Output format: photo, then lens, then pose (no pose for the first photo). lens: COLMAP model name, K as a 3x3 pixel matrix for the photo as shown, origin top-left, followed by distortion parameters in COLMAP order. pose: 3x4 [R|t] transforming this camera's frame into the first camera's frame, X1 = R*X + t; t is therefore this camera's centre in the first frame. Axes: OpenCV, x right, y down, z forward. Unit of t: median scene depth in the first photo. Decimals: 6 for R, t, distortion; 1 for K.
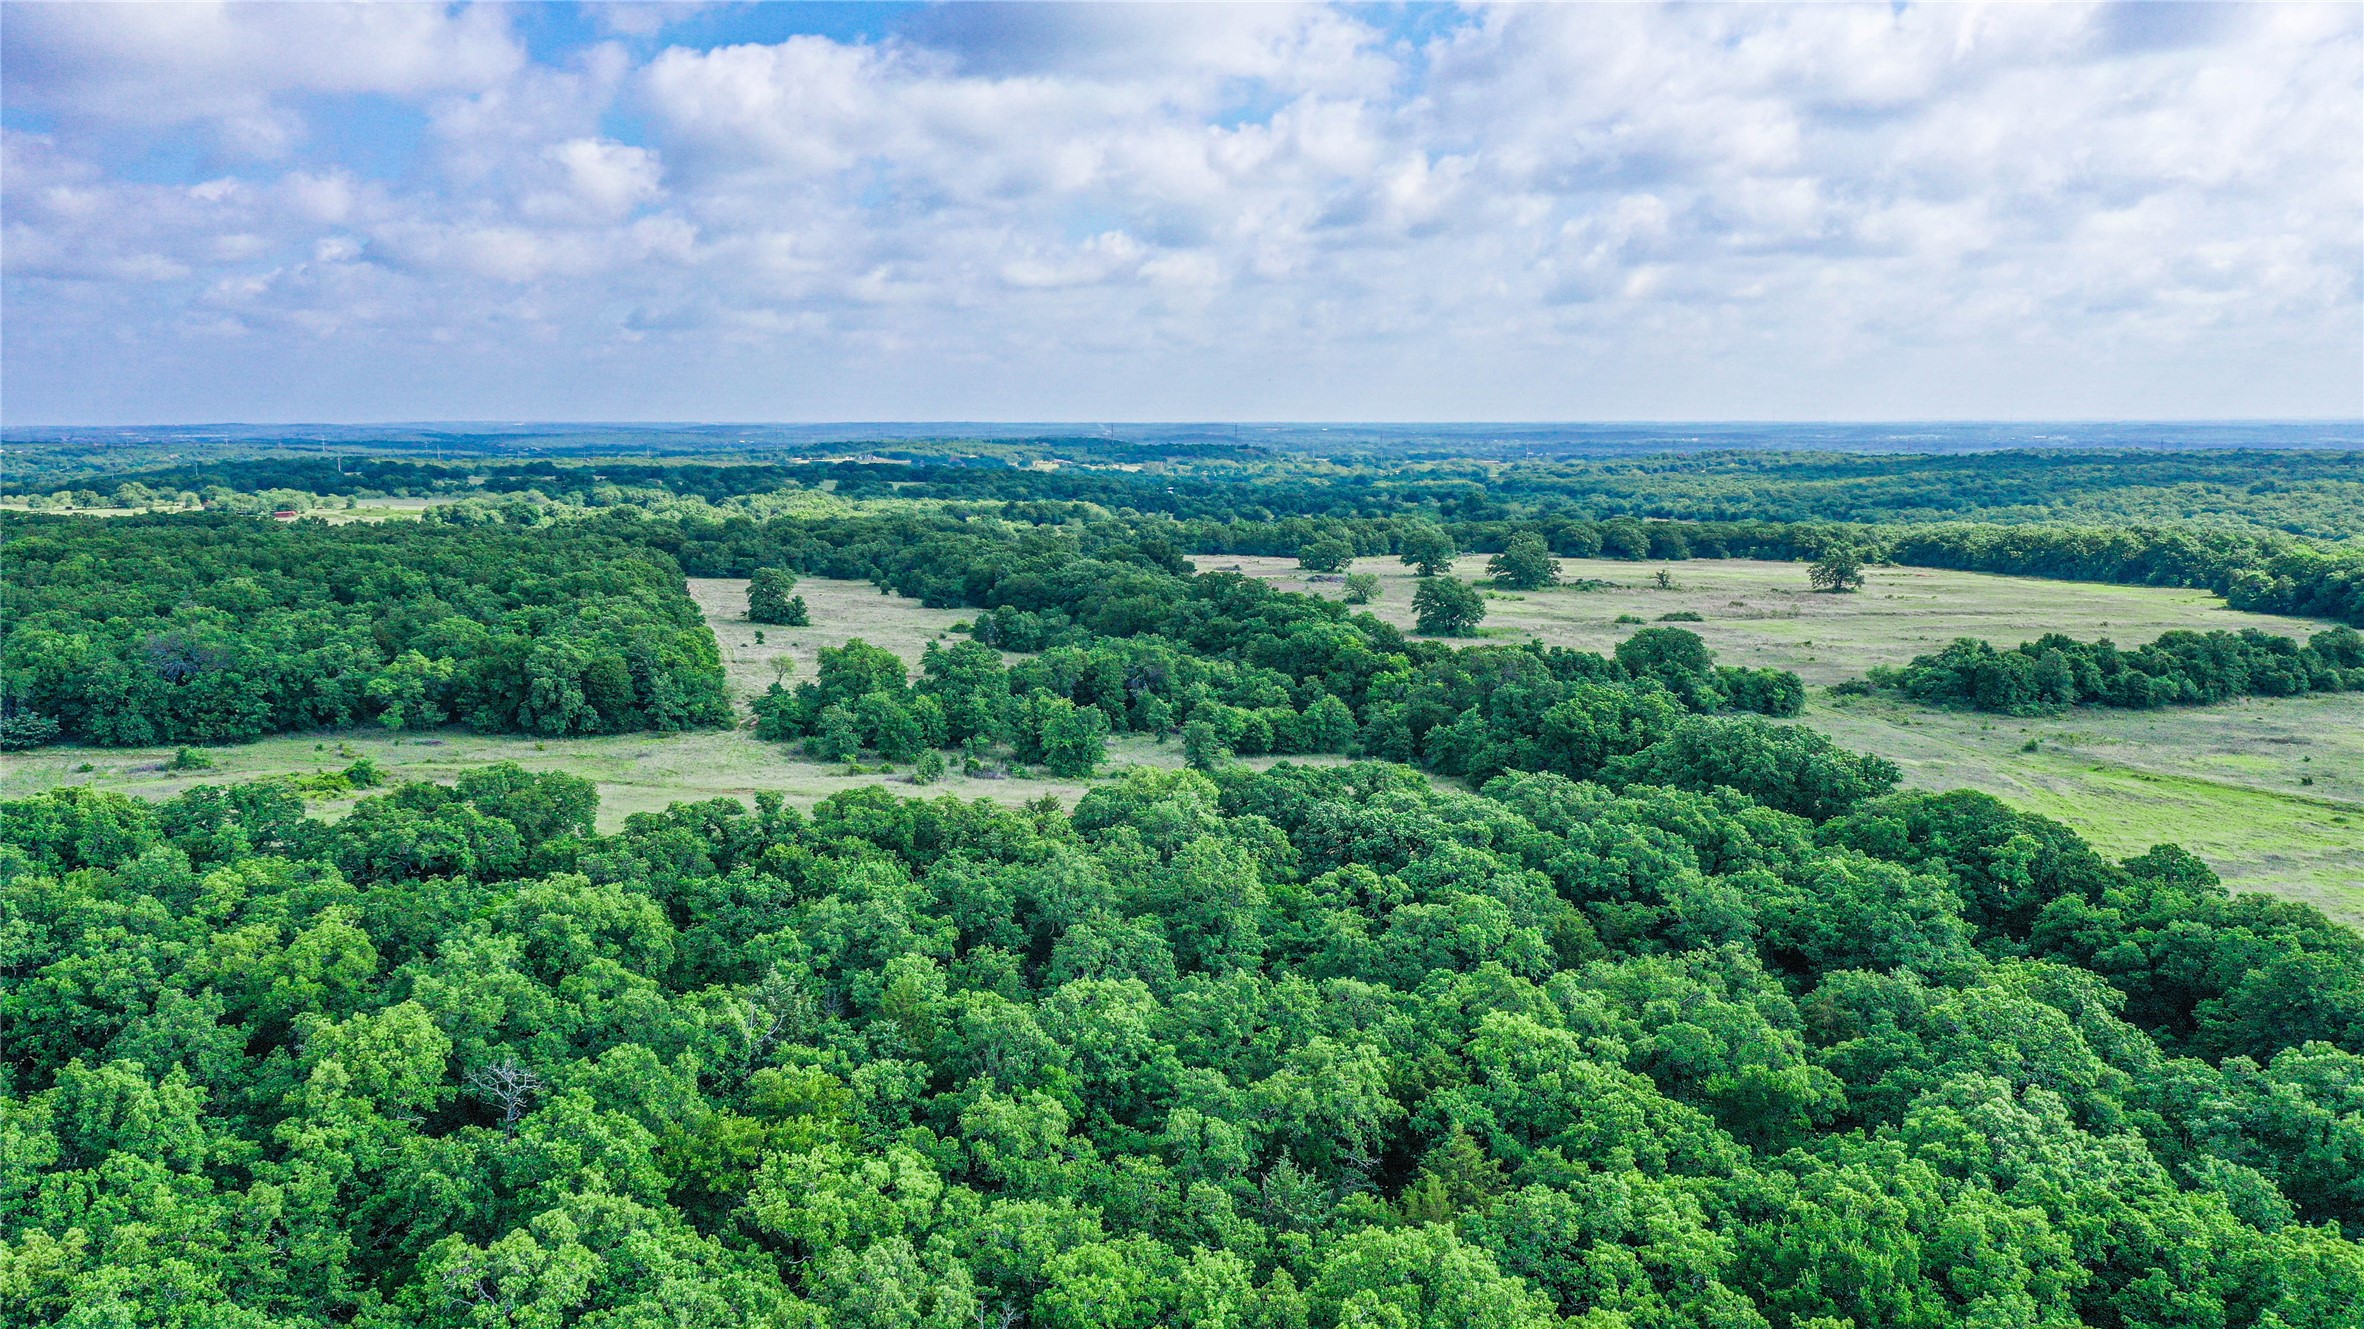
lens RADIAL K [[1871.1, 0, 1190.6], [0, 1871.1, 643.3], [0, 0, 1]] dist [0.007136, 0.004058]
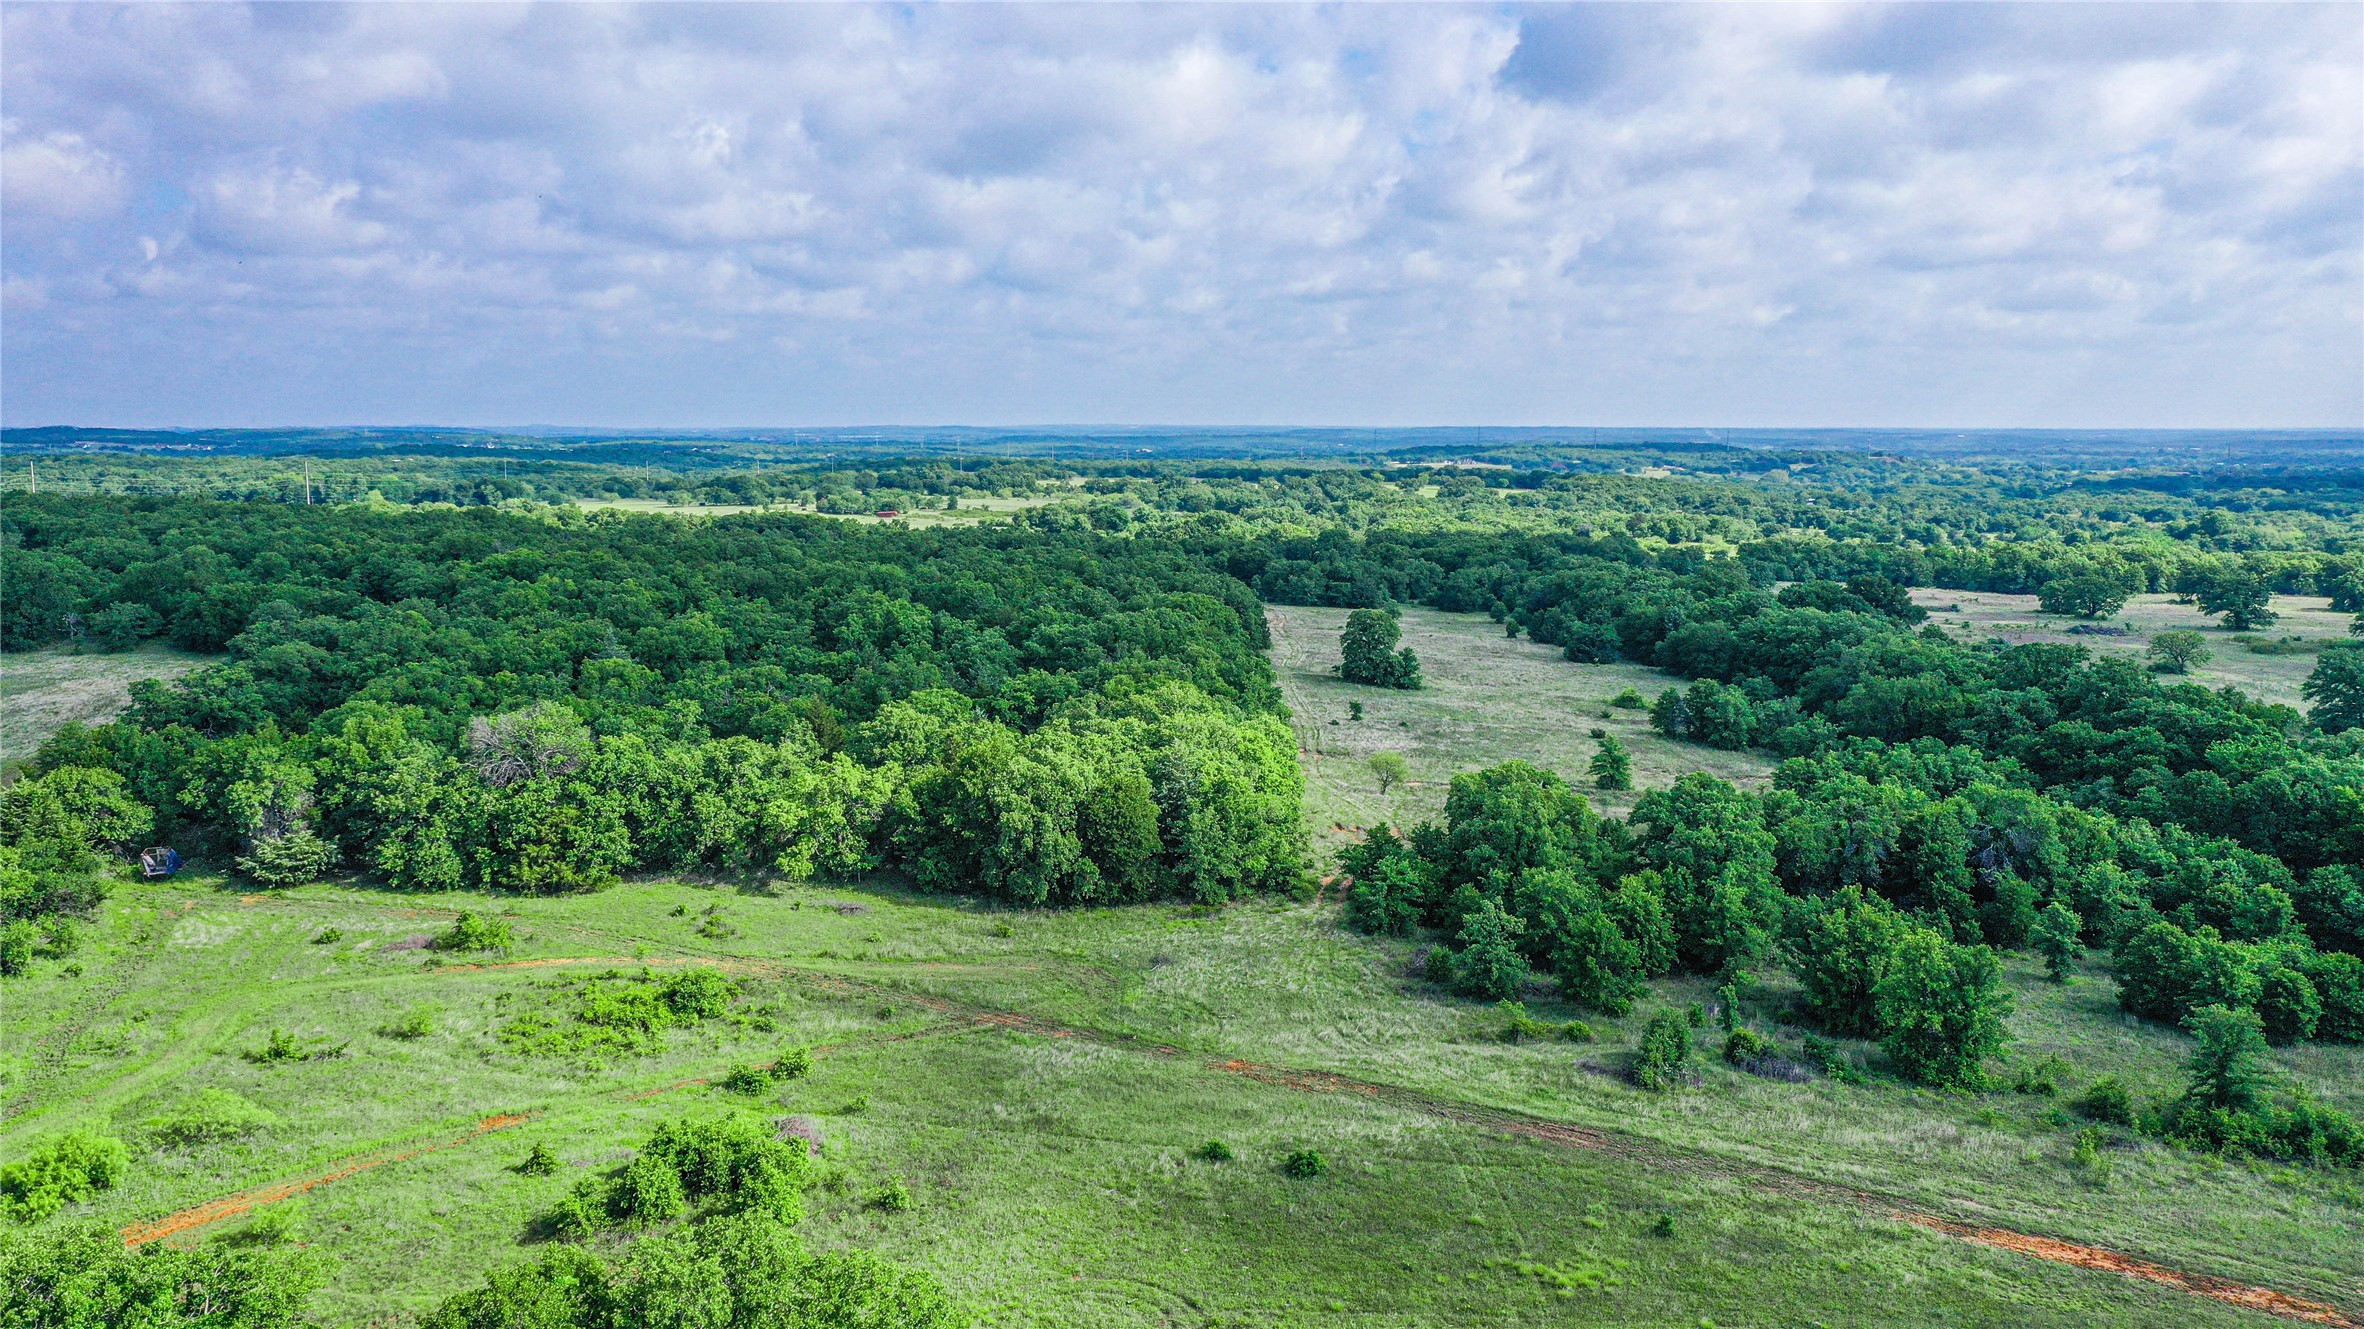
lens RADIAL K [[1871.1, 0, 1190.6], [0, 1871.1, 643.3], [0, 0, 1]] dist [0.007136, 0.004058]
pose [[0.951197, 0.039157, -0.306091, -0.061968], [-0.039859, 0.999197, 0.003959, -0.025970], [0.306000, 0.008434, 0.951994, 0.256315]]
